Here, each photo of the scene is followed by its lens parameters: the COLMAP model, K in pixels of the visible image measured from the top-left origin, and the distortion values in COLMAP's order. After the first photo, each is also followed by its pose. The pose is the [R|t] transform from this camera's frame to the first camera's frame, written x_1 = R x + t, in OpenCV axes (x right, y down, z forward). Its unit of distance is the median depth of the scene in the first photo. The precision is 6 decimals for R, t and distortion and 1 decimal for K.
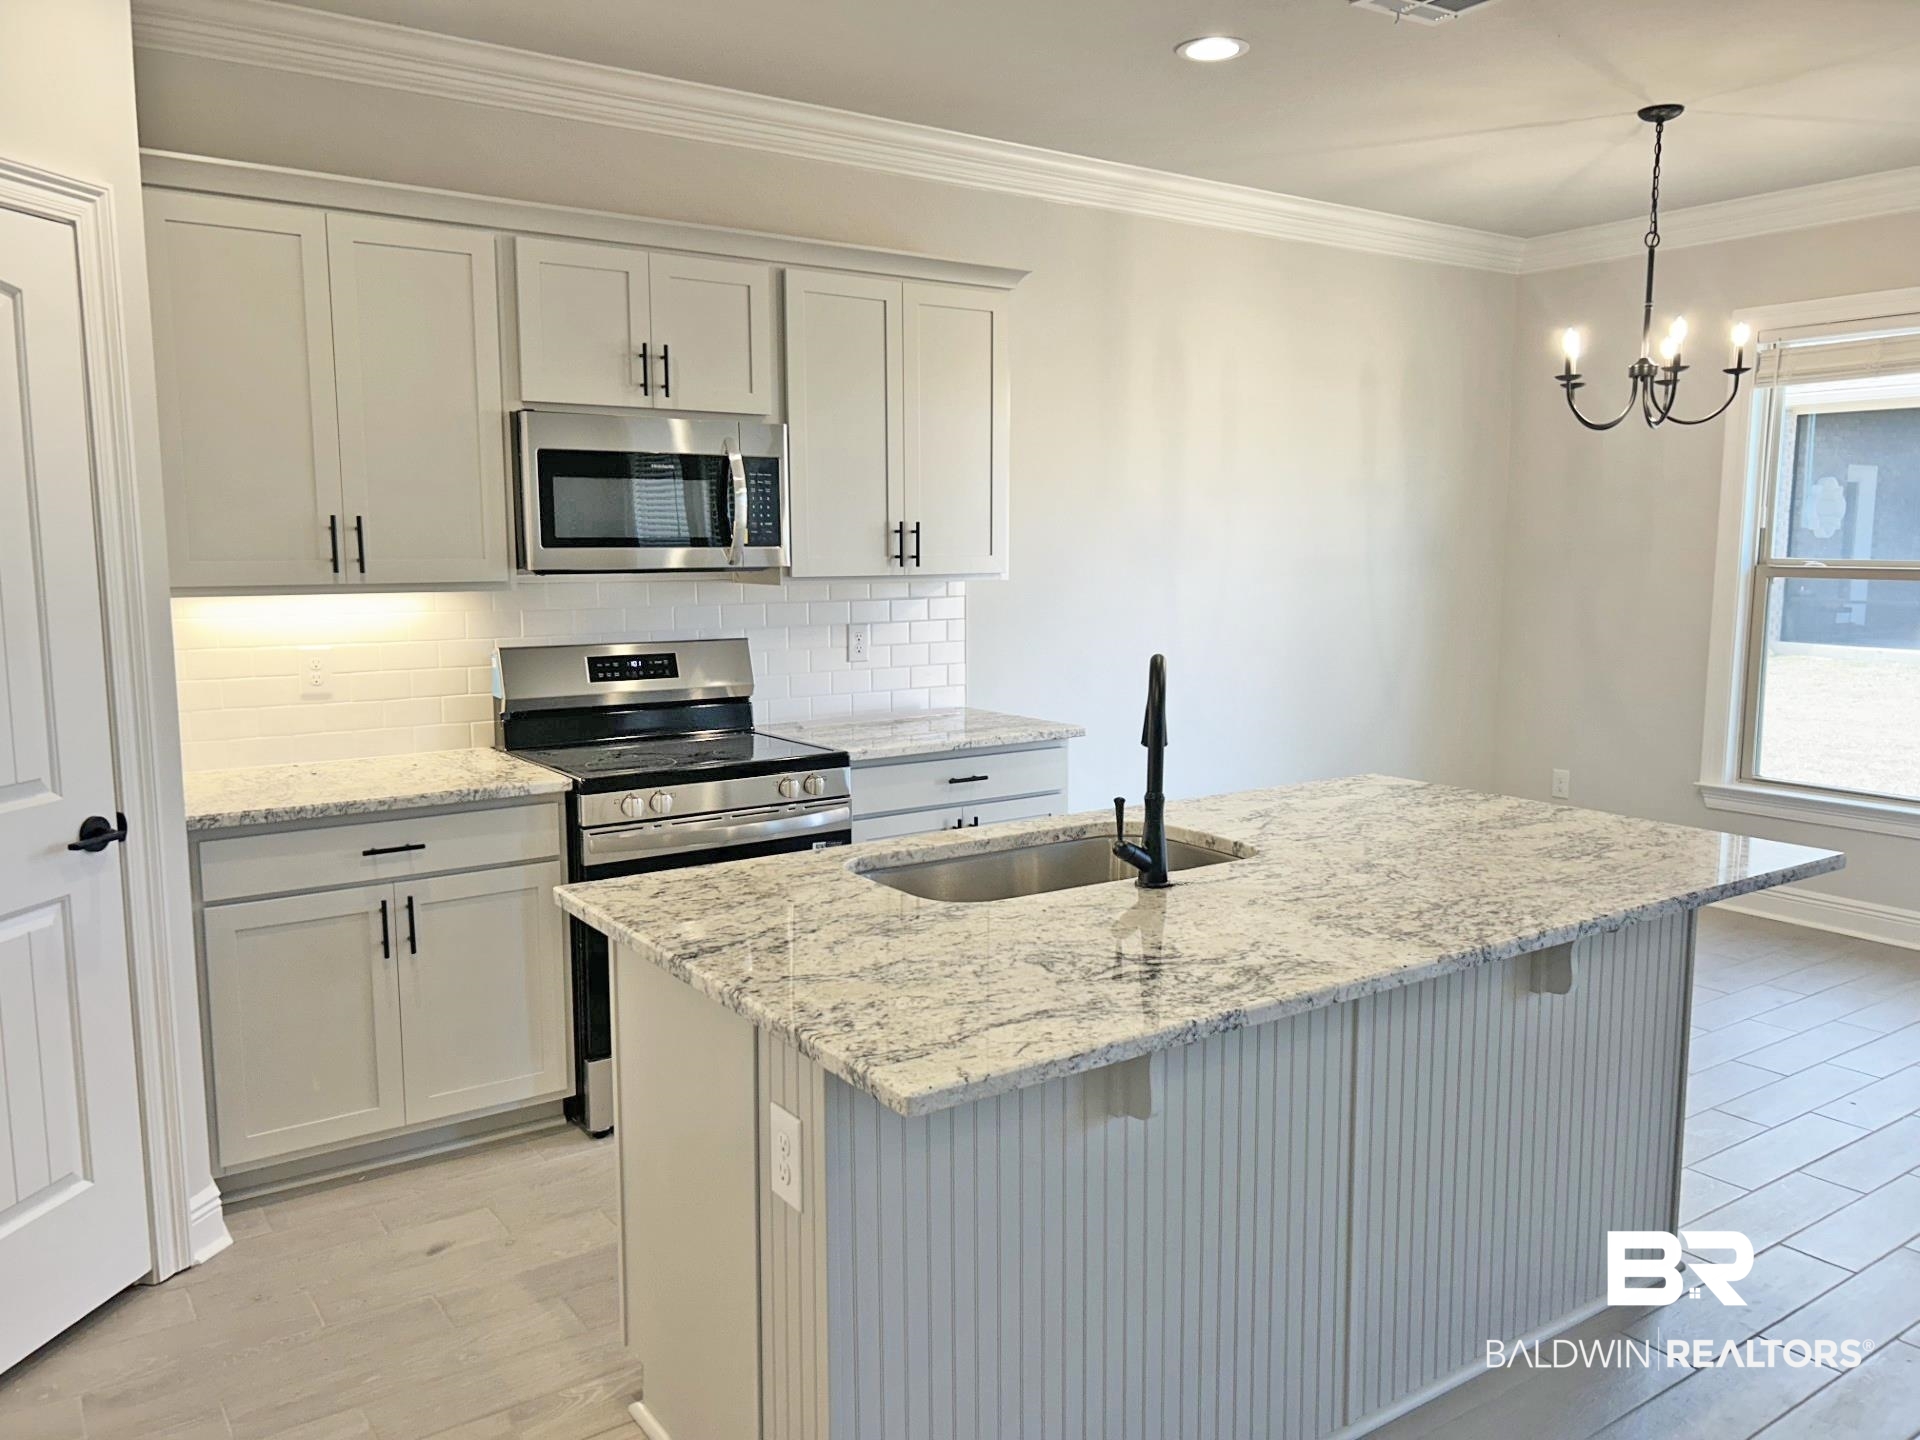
lens RADIAL K [[1433.5, 0, 950.9], [0, 1433.5, 718.2], [0, 0, 1]] dist [0.066519, -0.084389]
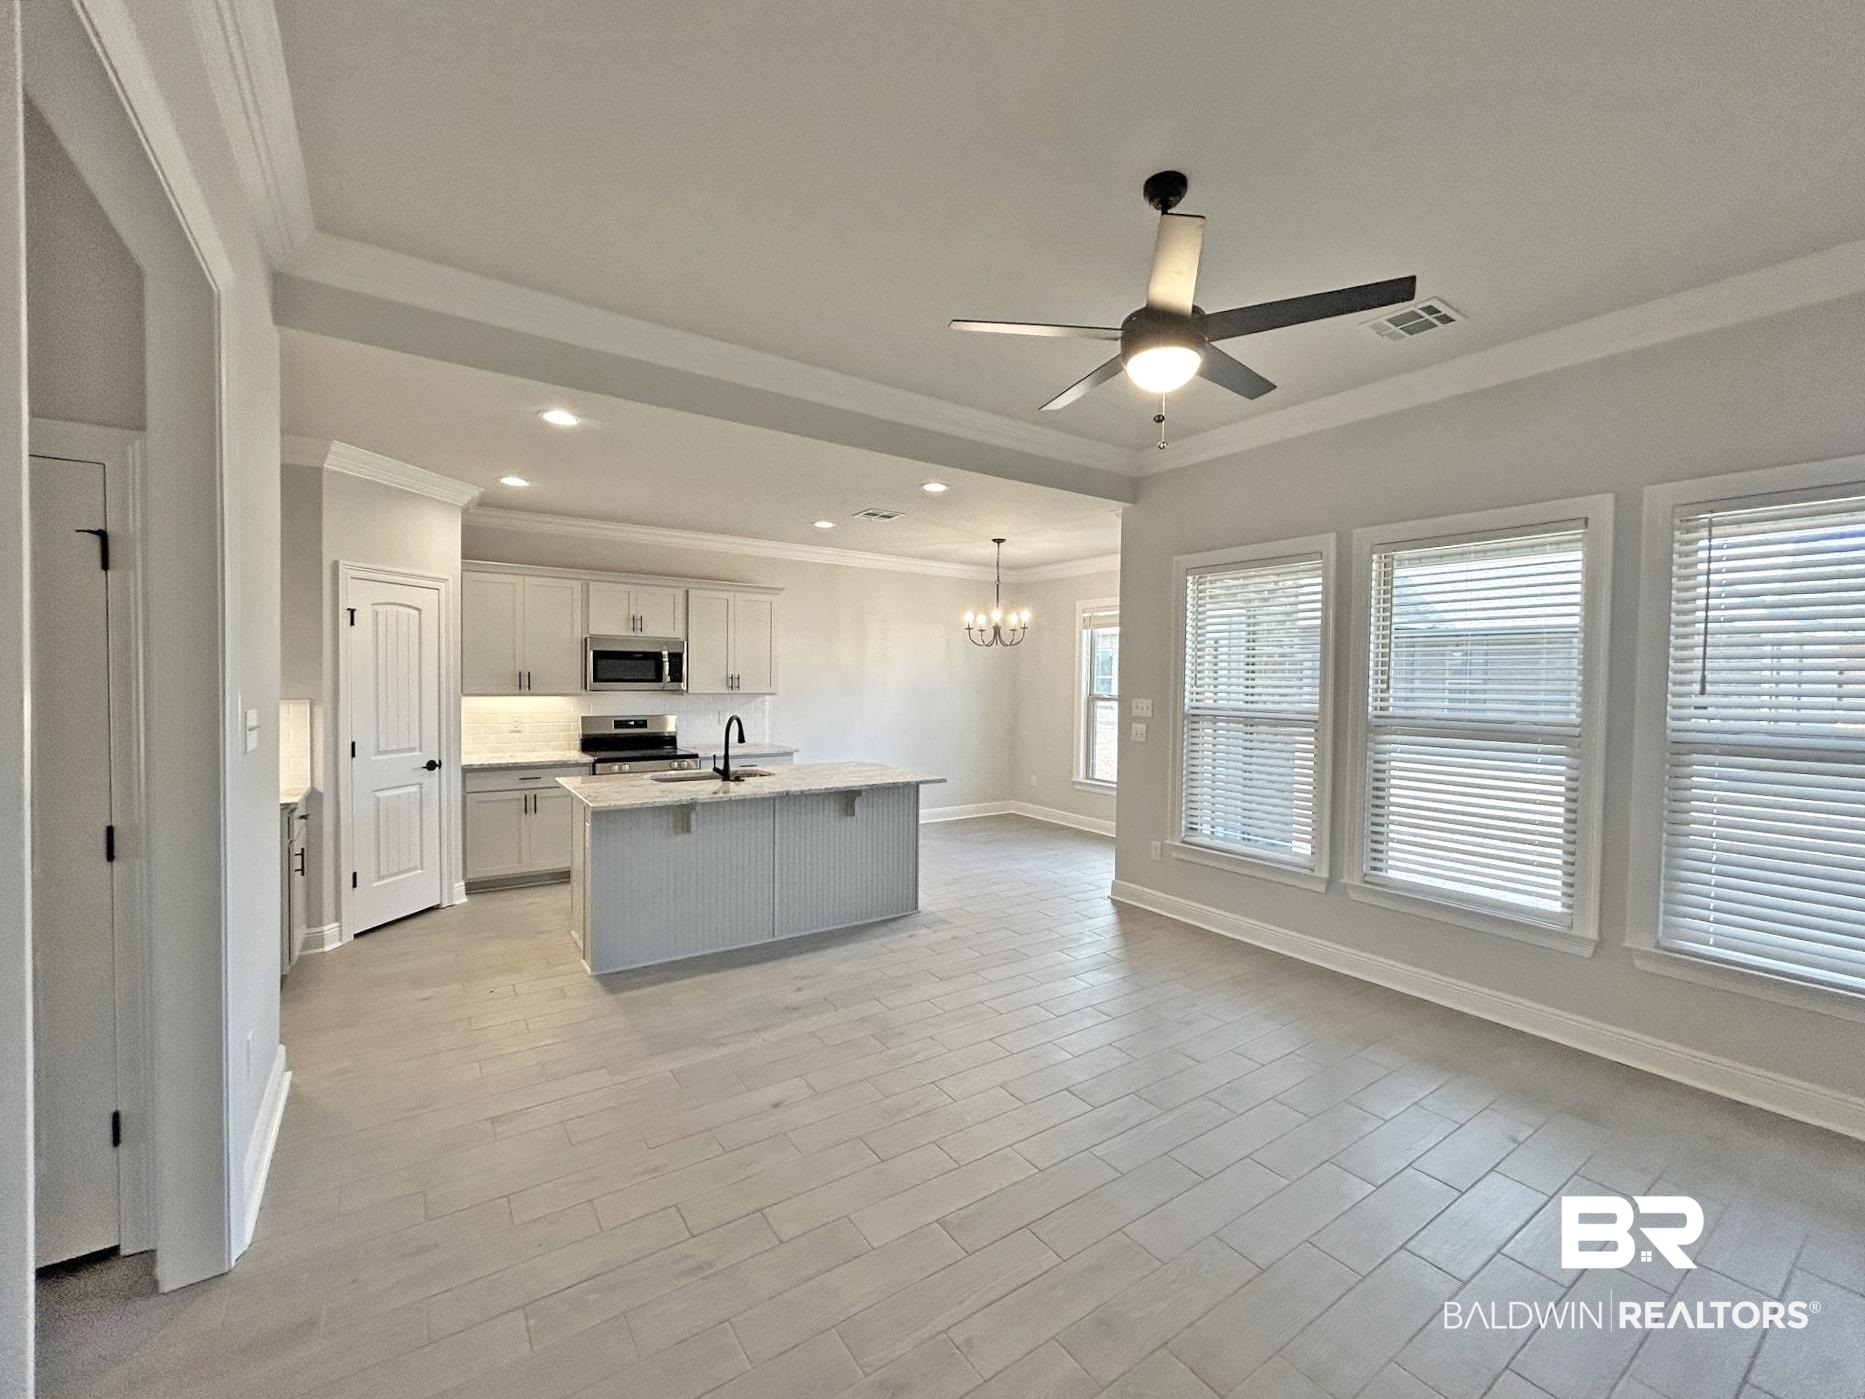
lens RADIAL K [[763.8, 0, 932.5], [0, 763.8, 699.5], [0, 0, 1]] dist [-0.000749, -0.000313]
pose [[0.999870, 0.015474, 0.004554, 0.446133], [-0.014968, 0.995314, -0.095534, 0.062417], [-0.006011, 0.095453, 0.995416, -0.623154]]
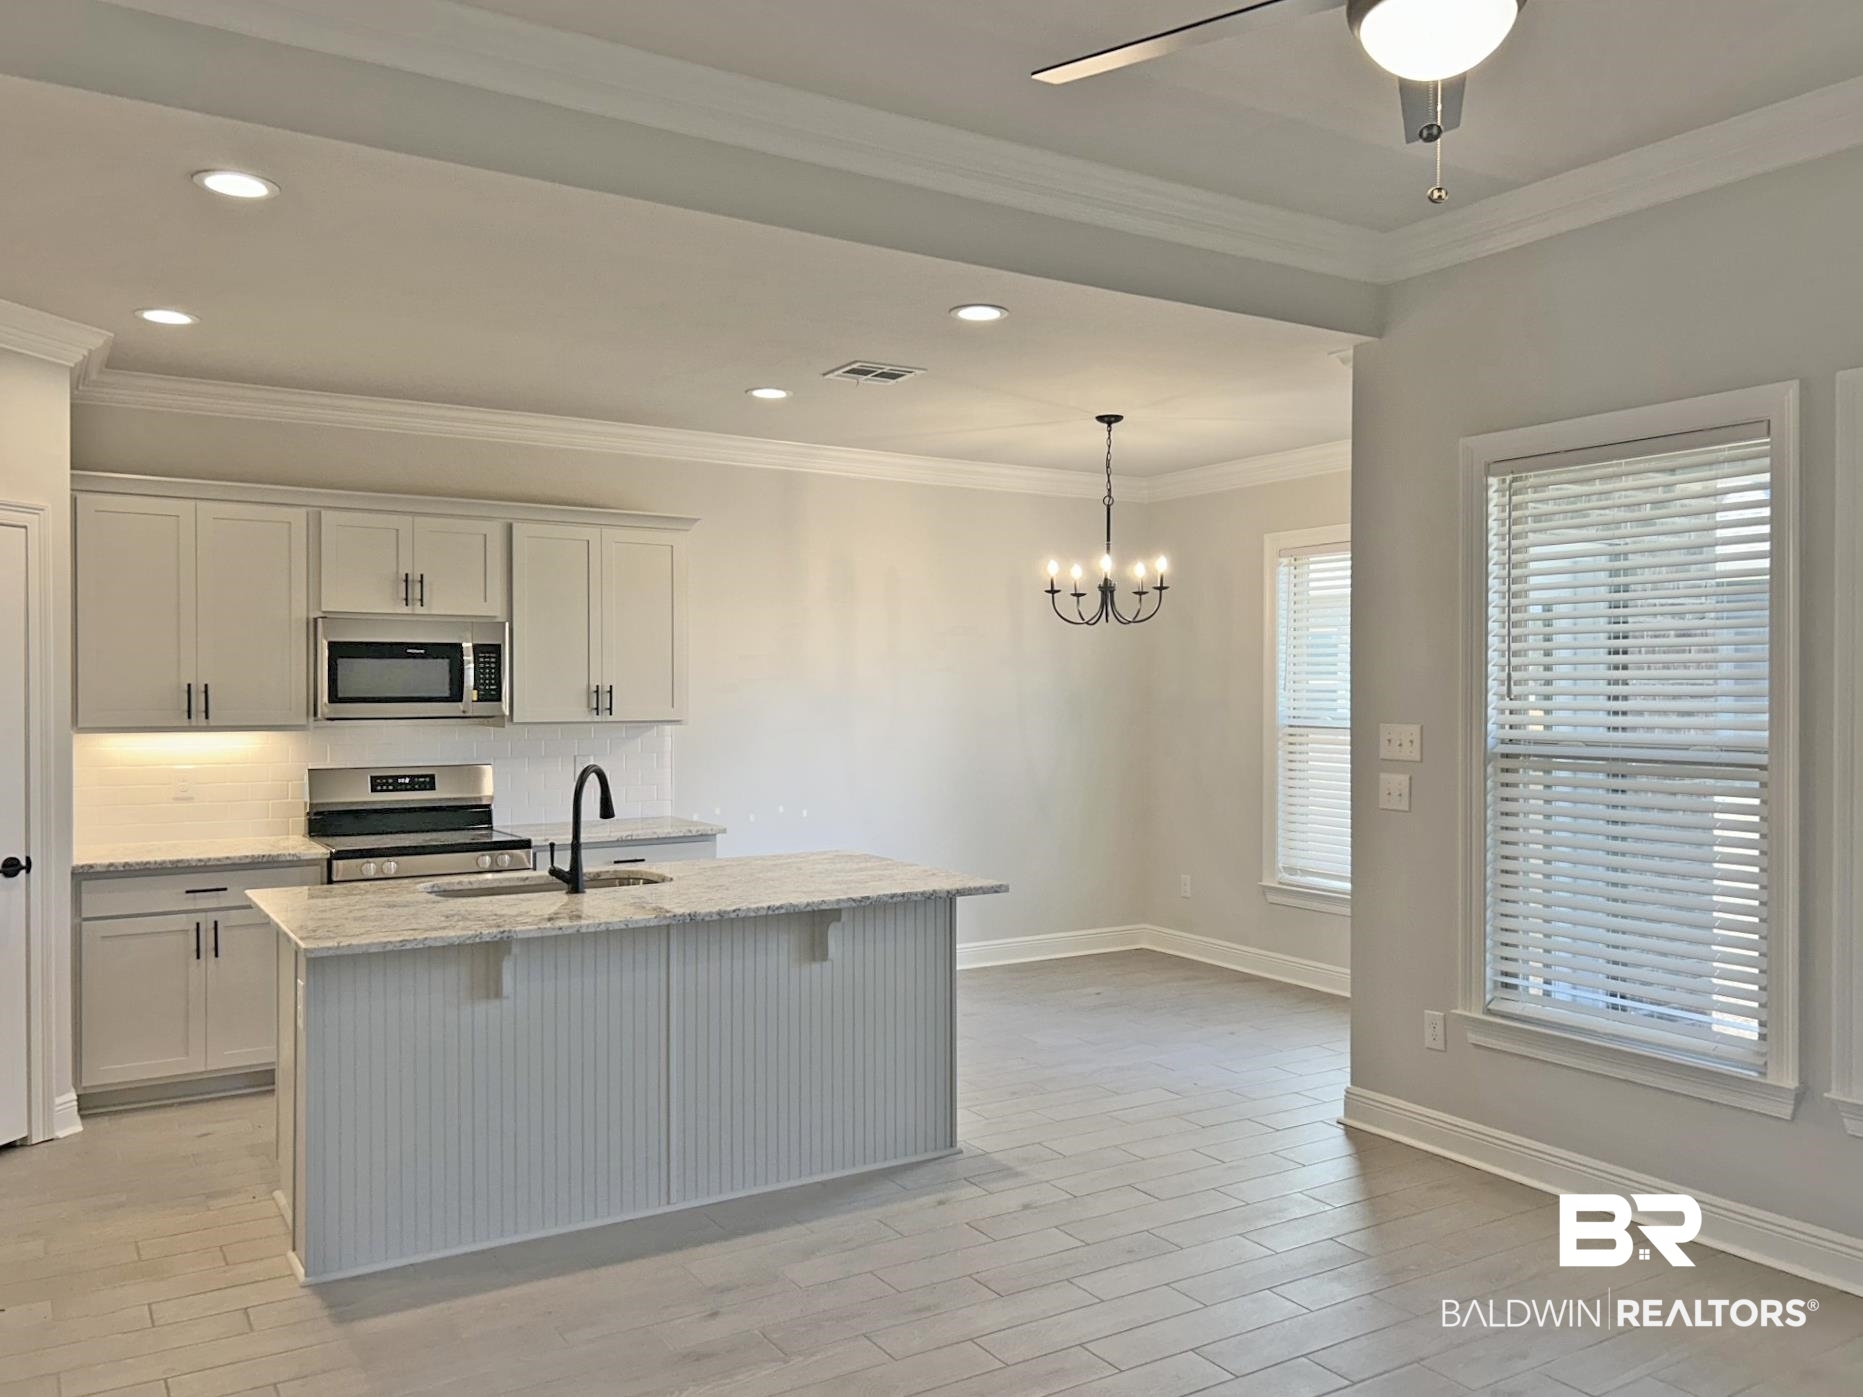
lens RADIAL K [[1432.3, 0, 931.5], [0, 1432.3, 698.5], [0, 0, 1]] dist [0.025961, -0.008483]
pose [[0.999218, 0.004309, -0.039308, 0.460279], [-0.008866, 0.993150, -0.116506, 0.055781], [0.038537, 0.116764, 0.992412, -0.557095]]
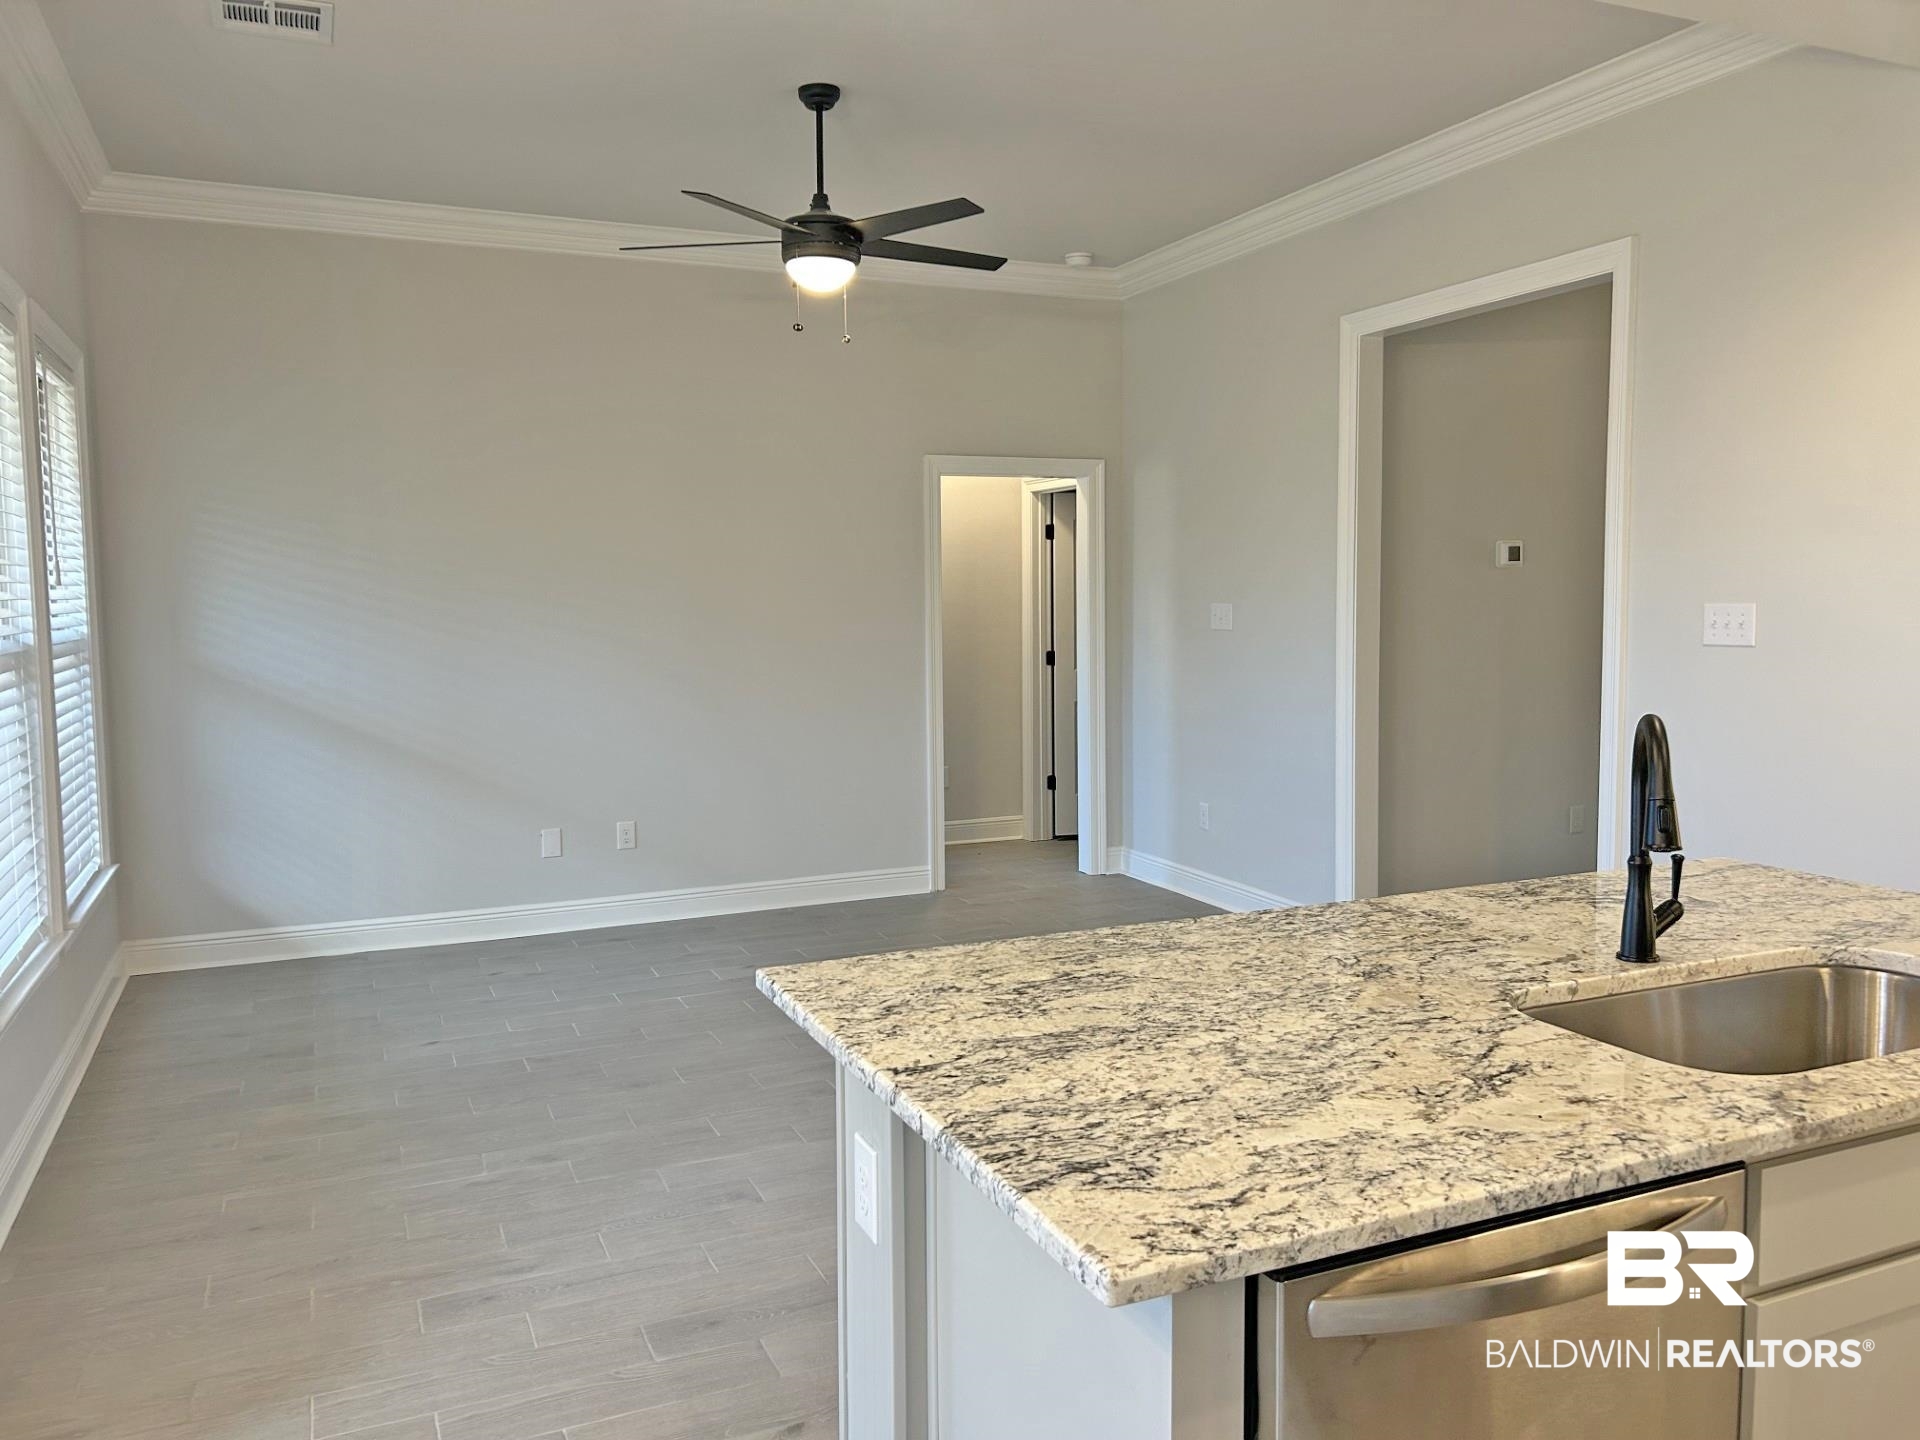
lens RADIAL K [[1476.1, 0, 960.0], [0, 1476.1, 720.0], [0, 0, 1]] dist [0.025961, -0.008483]
pose [[-0.983170, 0.002478, 0.182677, 0.272903], [0.039753, 0.978851, 0.200674, -0.164596], [-0.178316, 0.204559, -0.962475, 1.363536]]
